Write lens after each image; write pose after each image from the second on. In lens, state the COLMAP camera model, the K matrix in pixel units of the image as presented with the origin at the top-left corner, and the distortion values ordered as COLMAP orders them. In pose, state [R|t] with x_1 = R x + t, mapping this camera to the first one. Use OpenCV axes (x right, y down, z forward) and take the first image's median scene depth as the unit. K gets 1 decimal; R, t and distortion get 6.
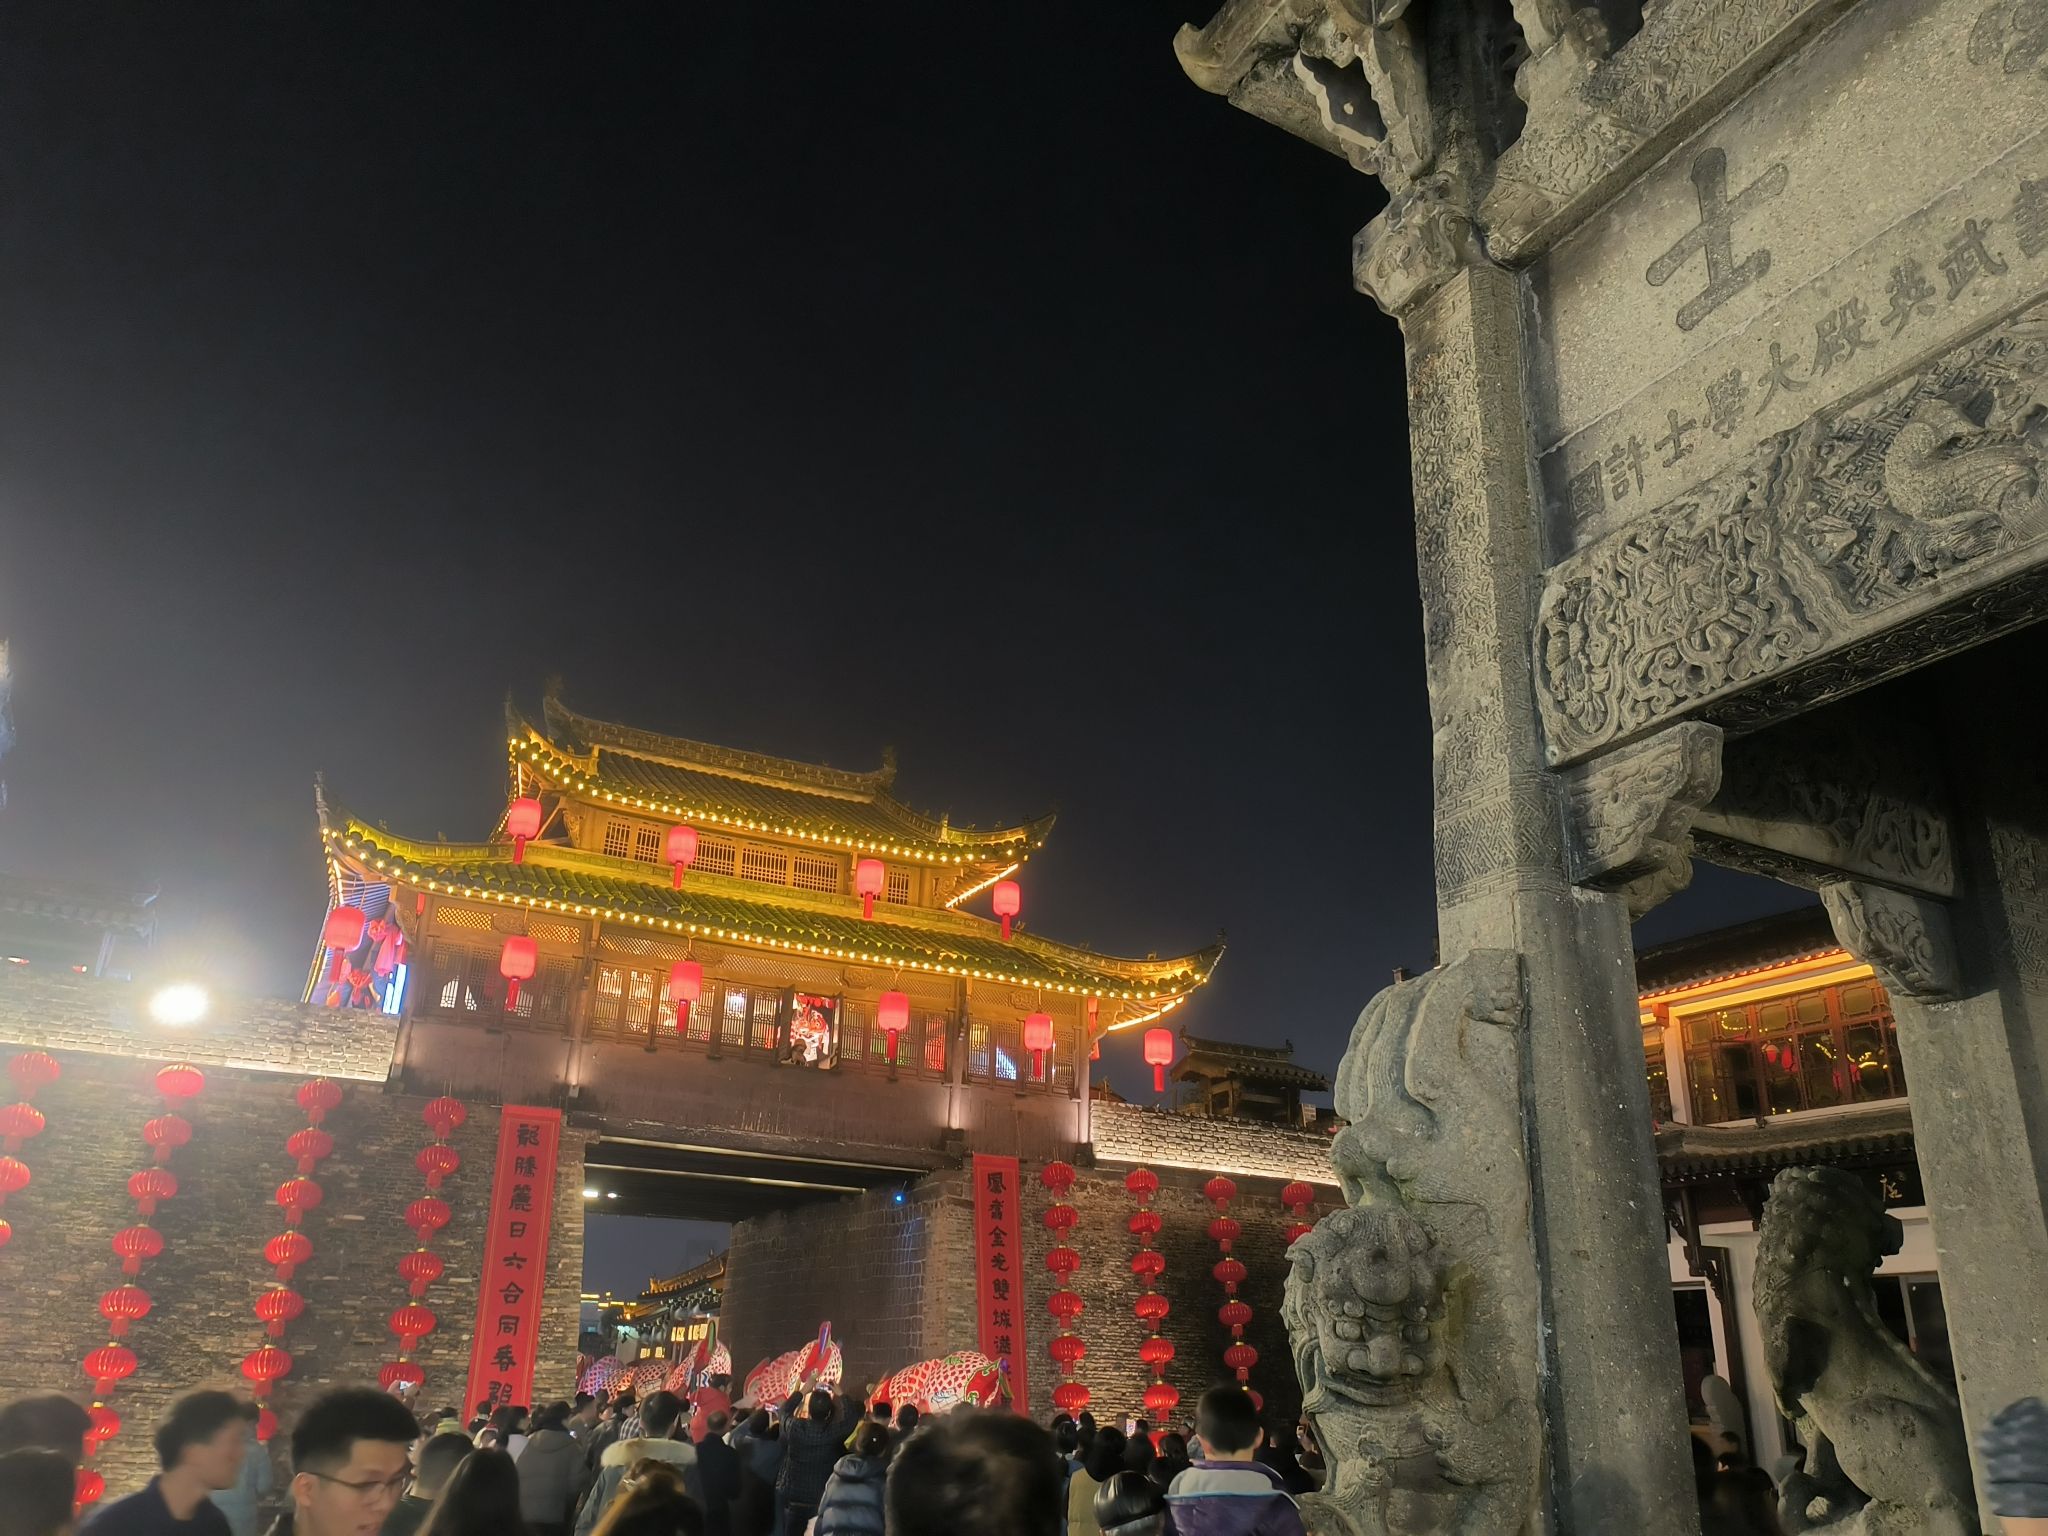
lens RADIAL K [[1564.3, 0, 1024.0], [0, 1564.3, 768.0], [0, 0, 1]] dist [0.011613, 0.085598]
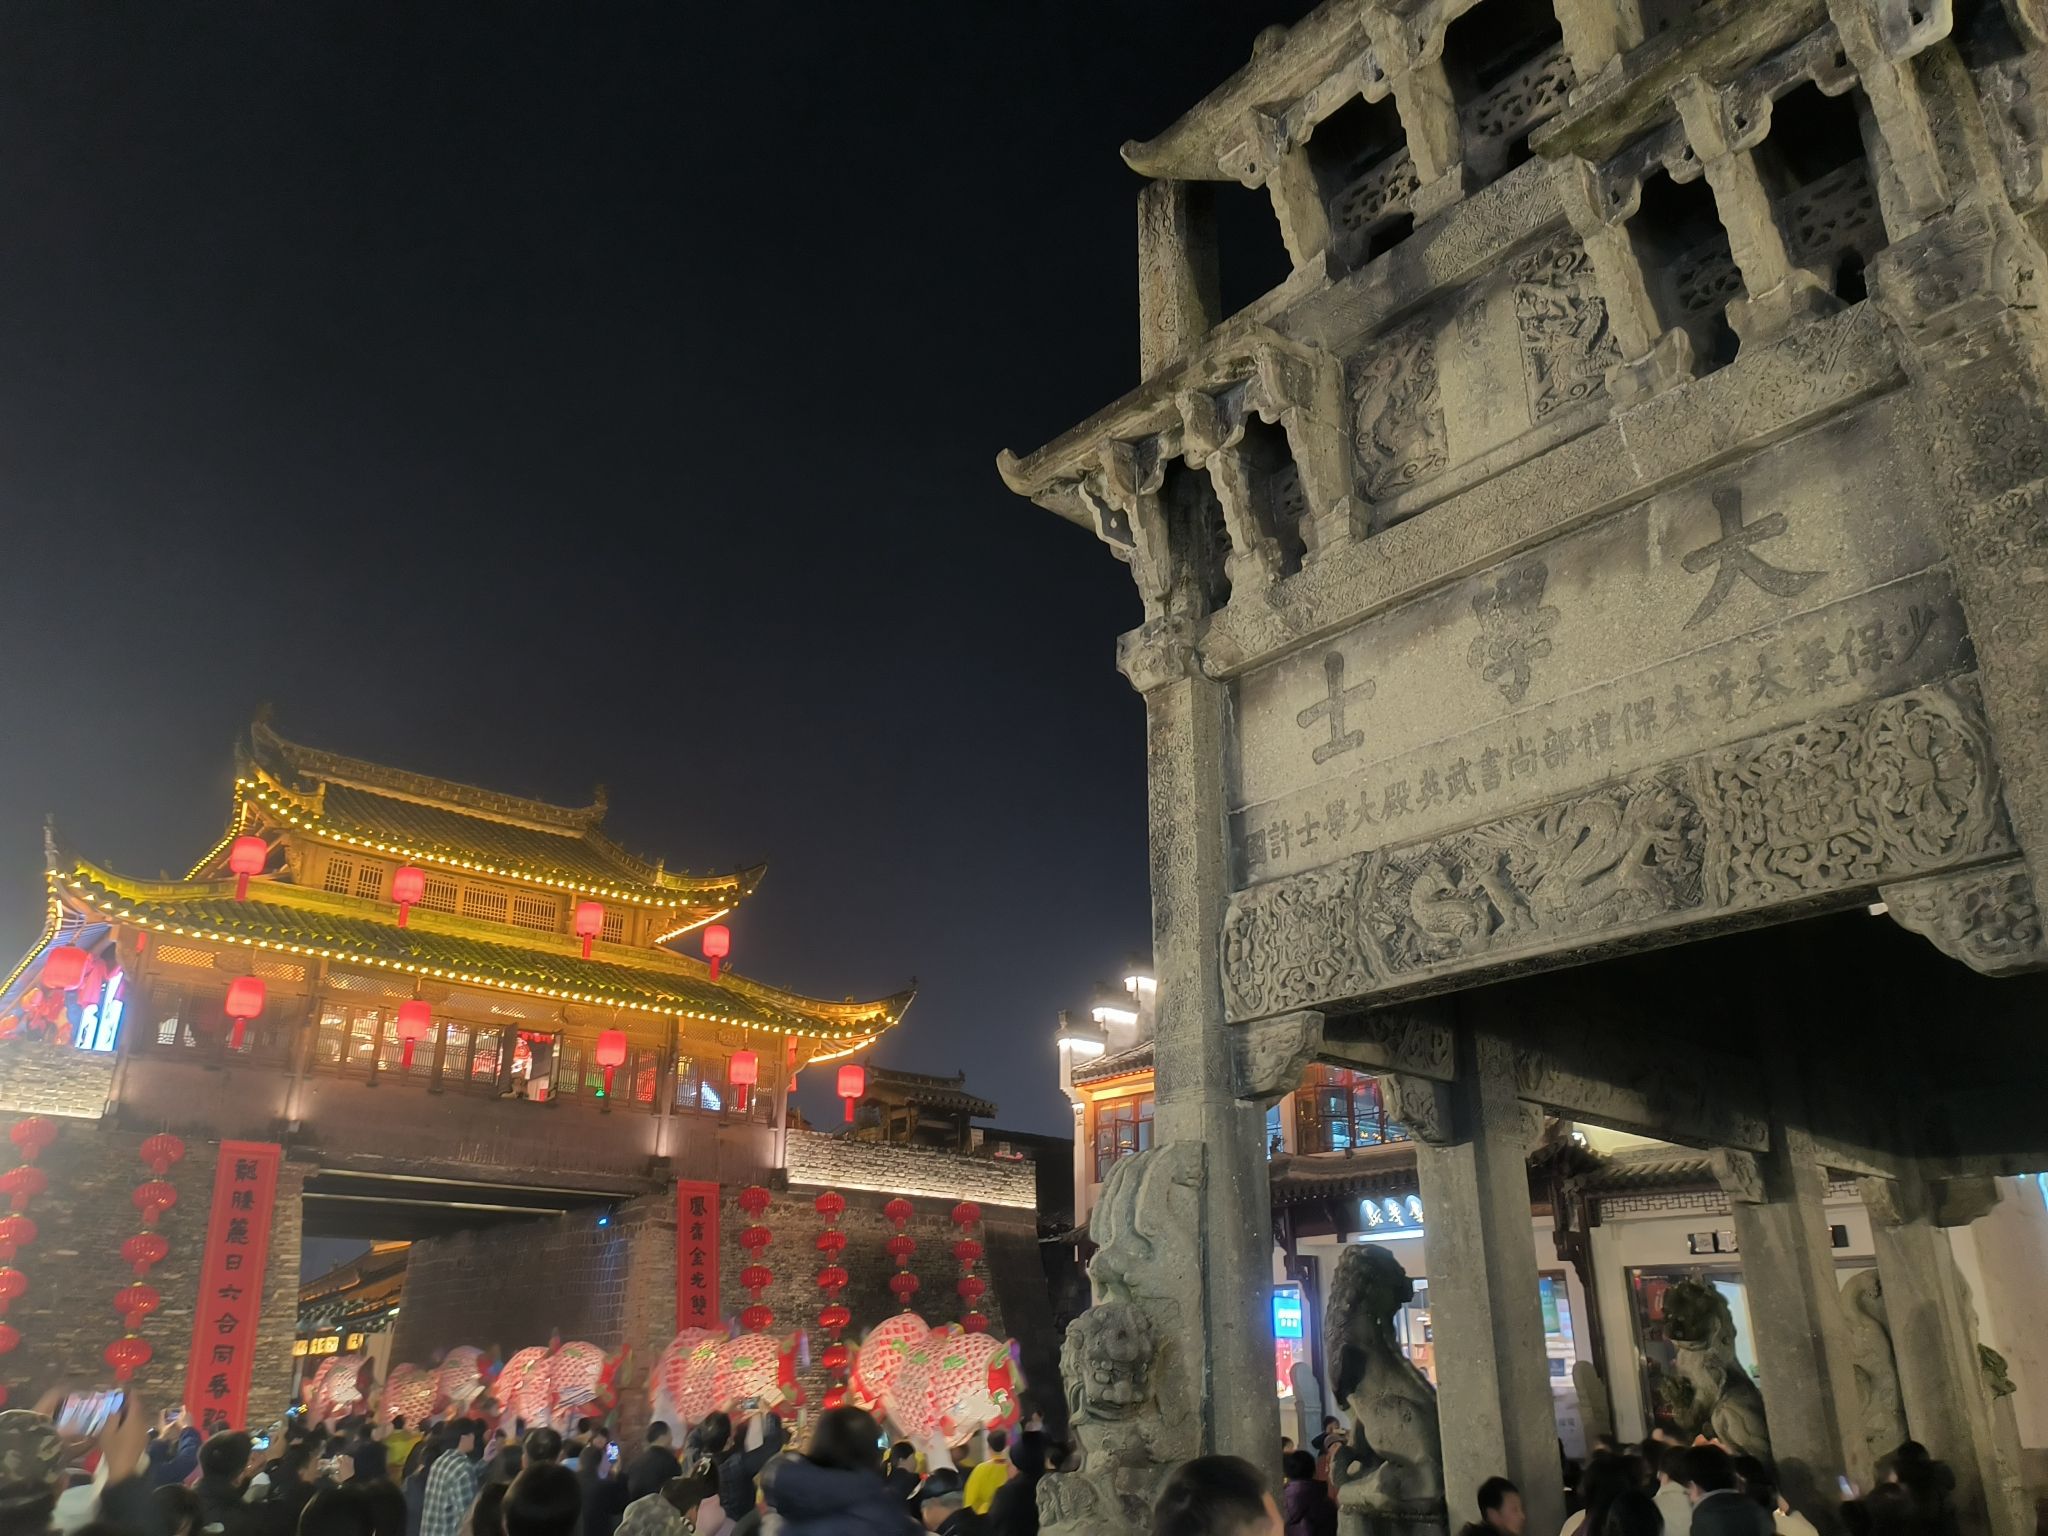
lens RADIAL K [[1547.2, 0, 1024.0], [0, 1547.2, 768.0], [0, 0, 1]] dist [0.071638, -0.028976]
pose [[0.974335, 0.058552, 0.217353, -0.058442], [-0.059548, 0.998223, -0.001969, -0.061532], [-0.217083, -0.011025, 0.976091, -0.130681]]
